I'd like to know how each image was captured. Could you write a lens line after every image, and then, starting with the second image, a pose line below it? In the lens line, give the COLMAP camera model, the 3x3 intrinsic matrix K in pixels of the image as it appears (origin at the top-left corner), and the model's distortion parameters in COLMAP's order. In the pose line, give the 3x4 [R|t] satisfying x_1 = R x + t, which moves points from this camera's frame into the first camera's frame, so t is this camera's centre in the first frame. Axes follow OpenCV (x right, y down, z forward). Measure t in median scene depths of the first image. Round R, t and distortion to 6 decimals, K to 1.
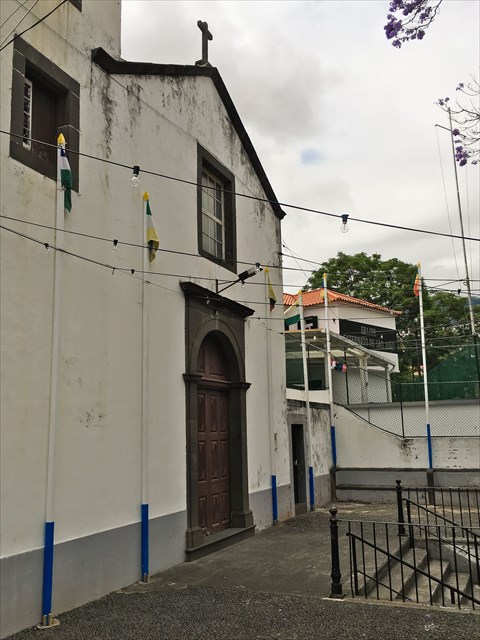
lens RADIAL K [[618.9, 0, 241.0], [0, 618.9, 323.5], [0, 0, 1]] dist [0.037174, 0.000000]
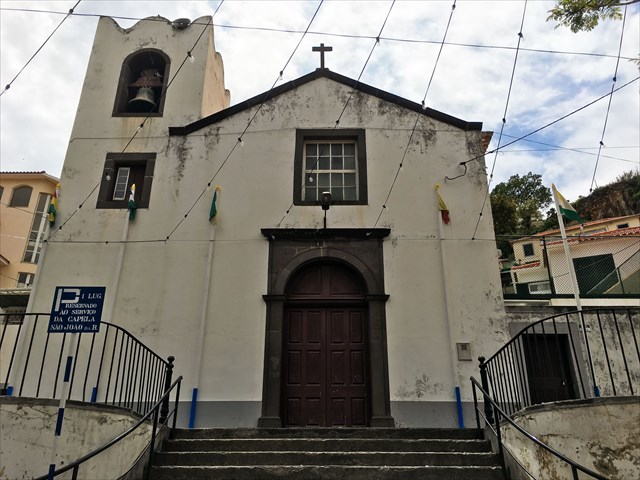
lens RADIAL K [[540.3, 0, 321.2], [0, 540.3, 238.5], [0, 0, 1]] dist [0.039467, -0.022162]
pose [[0.390382, -0.369296, -0.843340, 1.122932], [0.149477, 0.929294, -0.337742, 0.434893], [0.908438, 0.005788, 0.417980, 0.748658]]
